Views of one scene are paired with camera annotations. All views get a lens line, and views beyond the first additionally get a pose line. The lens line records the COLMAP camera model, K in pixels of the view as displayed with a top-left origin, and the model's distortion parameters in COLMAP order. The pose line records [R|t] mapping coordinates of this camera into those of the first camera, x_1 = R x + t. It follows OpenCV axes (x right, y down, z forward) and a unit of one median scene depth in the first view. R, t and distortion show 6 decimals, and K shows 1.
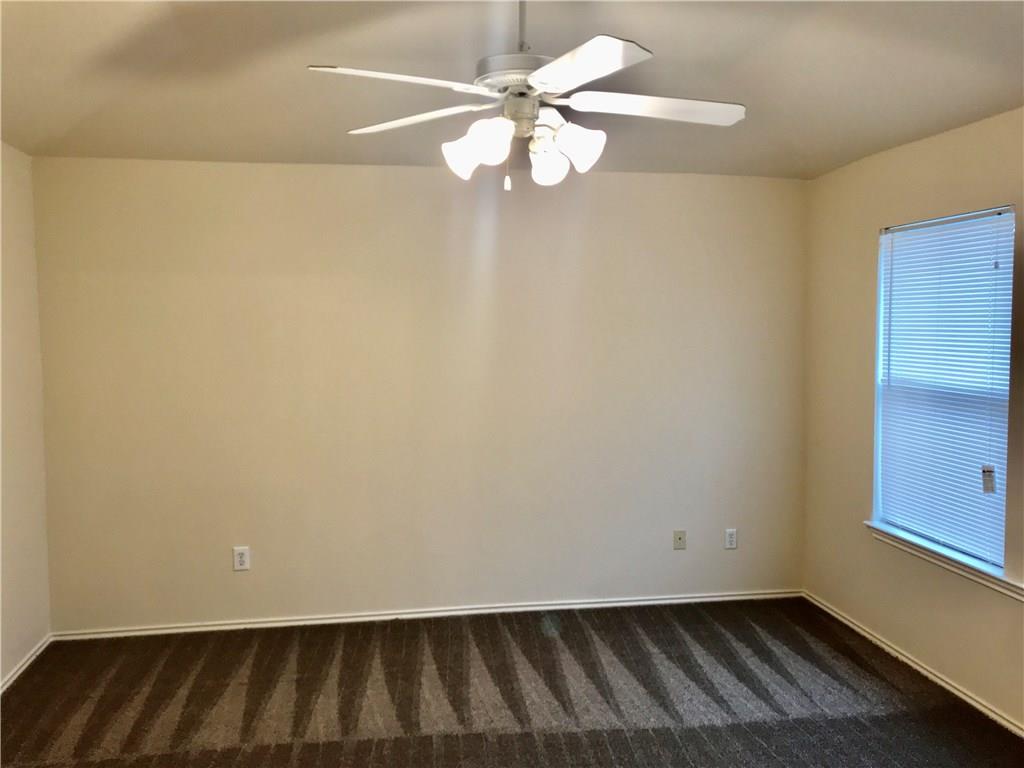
lens RADIAL K [[829.7, 0, 512.0], [0, 829.7, 384.0], [0, 0, 1]] dist [0.011449, 0.001599]
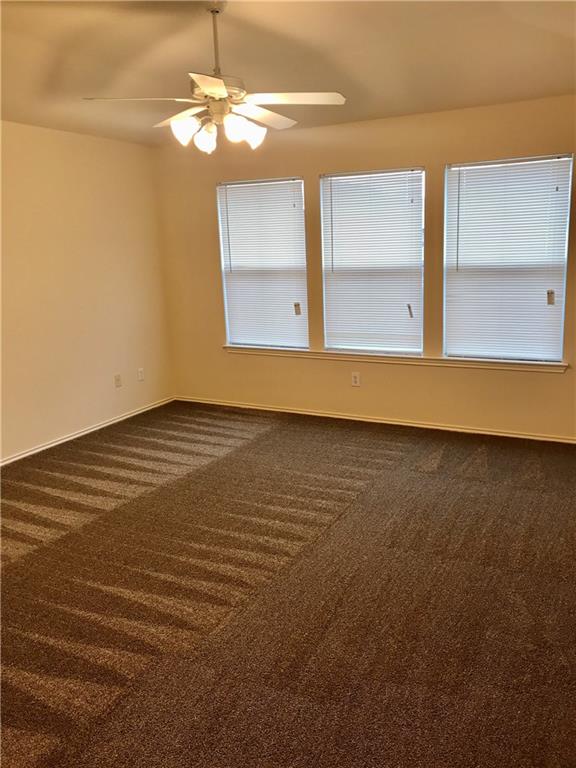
lens RADIAL K [[622.2, 0, 288.0], [0, 622.2, 384.0], [0, 0, 1]] dist [0.011449, 0.001599]
pose [[0.606928, -0.206002, 0.767594, -0.666466], [0.090397, 0.977449, 0.190846, -0.003898], [-0.789599, -0.046442, 0.611863, 0.025342]]
